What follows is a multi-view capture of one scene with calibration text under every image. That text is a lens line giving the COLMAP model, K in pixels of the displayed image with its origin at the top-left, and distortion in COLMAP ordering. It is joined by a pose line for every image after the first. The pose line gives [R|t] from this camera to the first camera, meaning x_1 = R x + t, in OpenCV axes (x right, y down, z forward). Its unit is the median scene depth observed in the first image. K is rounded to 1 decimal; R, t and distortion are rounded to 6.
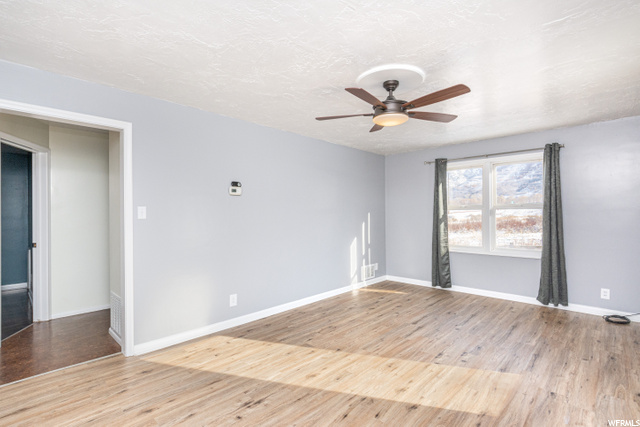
lens RADIAL K [[316.0, 0, 315.6], [0, 316.0, 215.1], [0, 0, 1]] dist [0.000574, 0.000161]
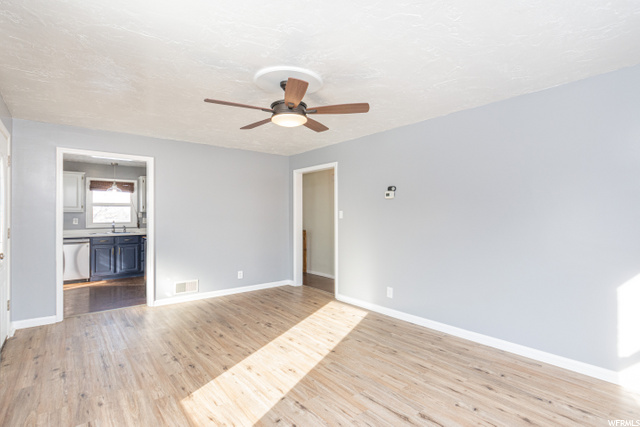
lens RADIAL K [[316.0, 0, 315.6], [0, 316.0, 215.1], [0, 0, 1]] dist [0.000574, 0.000161]
pose [[-0.137765, -0.003033, -0.990460, 0.746357], [-0.007420, 0.999970, -0.002030, -0.000163], [0.990437, 0.007070, -0.137784, 0.755049]]
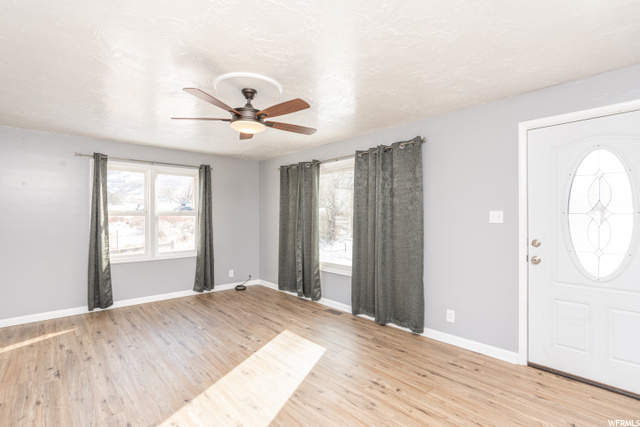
lens RADIAL K [[316.0, 0, 315.6], [0, 316.0, 215.1], [0, 0, 1]] dist [0.000574, 0.000161]
pose [[0.065588, 0.007124, 0.997821, -0.465420], [0.008510, 0.999934, -0.007699, -0.007308], [-0.997810, 0.008997, 0.065523, 0.447068]]
